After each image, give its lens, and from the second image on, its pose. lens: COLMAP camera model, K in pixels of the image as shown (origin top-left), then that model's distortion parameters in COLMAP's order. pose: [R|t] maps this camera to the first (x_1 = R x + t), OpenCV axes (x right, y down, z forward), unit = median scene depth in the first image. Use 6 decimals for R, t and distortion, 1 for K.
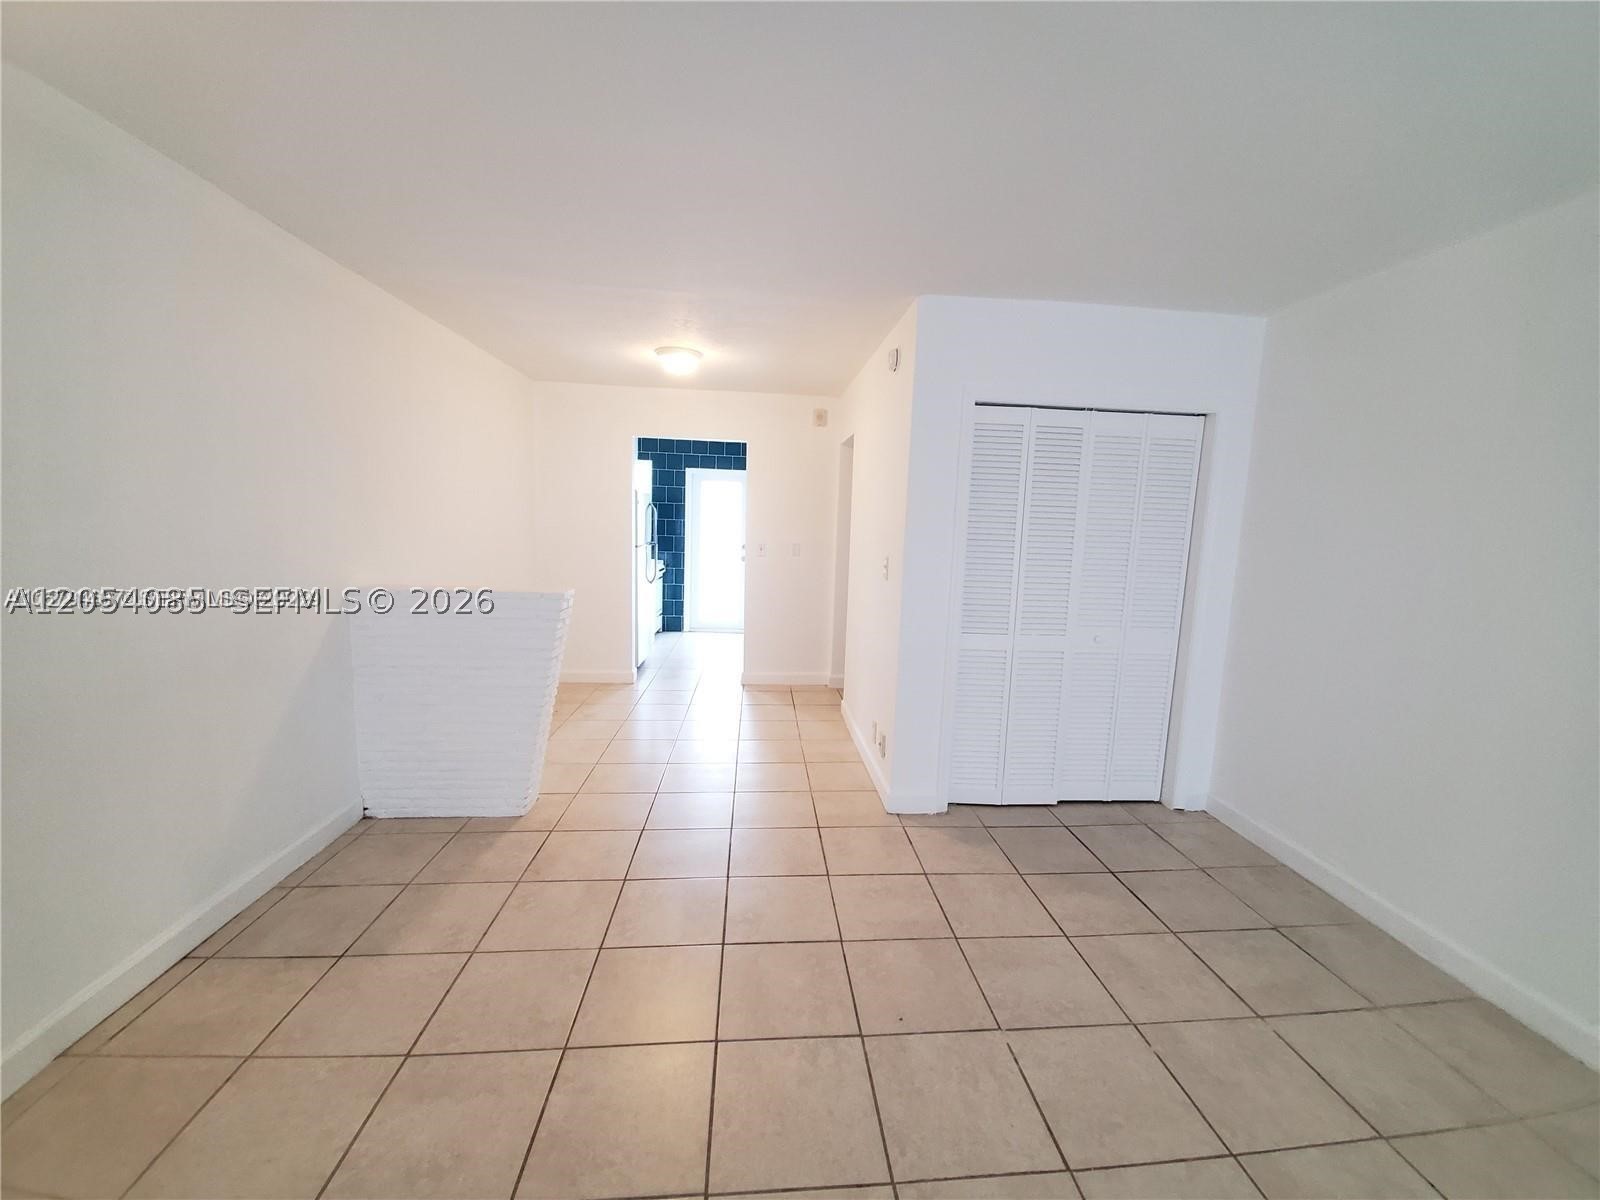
lens RADIAL K [[643.7, 0, 813.4], [0, 643.7, 604.9], [0, 0, 1]] dist [0.006283, -0.002494]
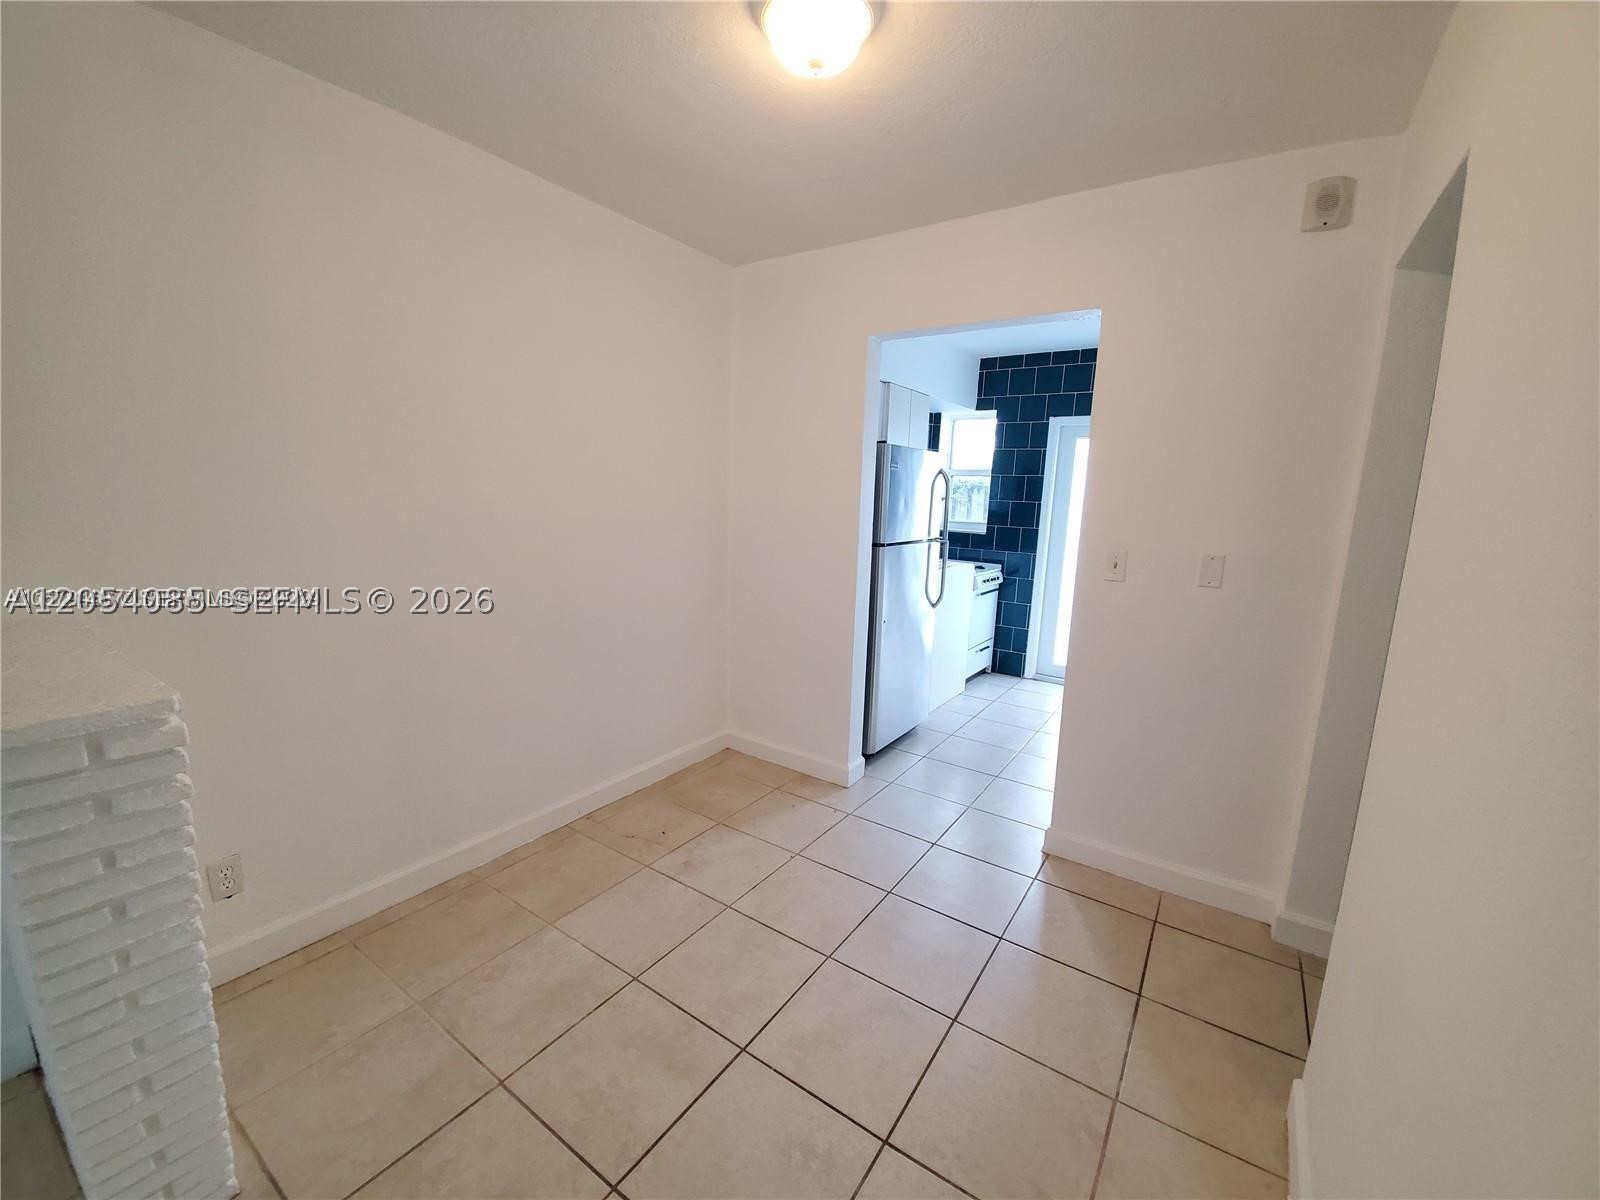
lens RADIAL K [[643.7, 0, 812.2], [0, 643.7, 592.0], [0, 0, 1]] dist [0.006283, -0.002494]
pose [[0.777923, 0.095513, -0.621058, 0.044309], [-0.097872, 0.994735, 0.030388, -0.083421], [0.620691, 0.037144, 0.783175, 0.735800]]
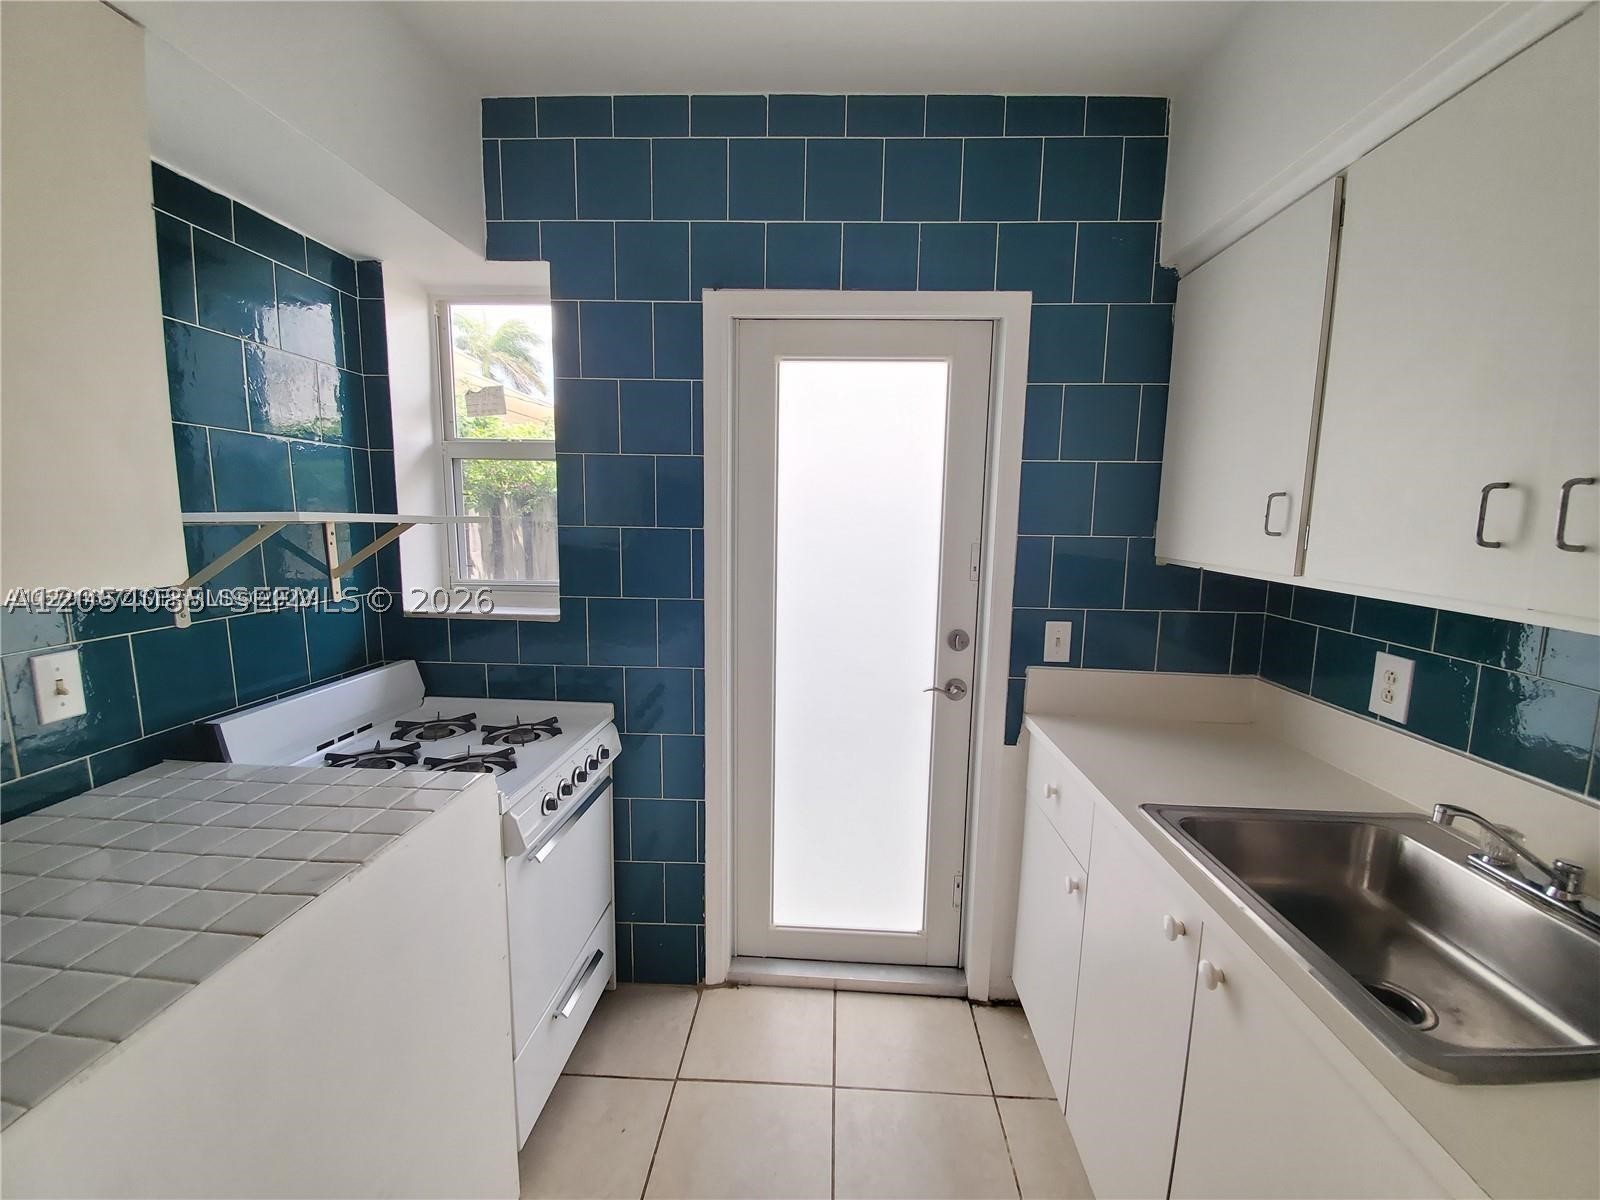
lens RADIAL K [[643.7, 0, 807.3], [0, 643.7, 598.3], [0, 0, 1]] dist [0.006283, -0.002494]
pose [[0.991706, -0.003739, -0.128477, -0.260812], [0.003065, 0.999980, -0.005441, -0.205281], [0.128494, 0.005002, 0.991698, 1.514392]]
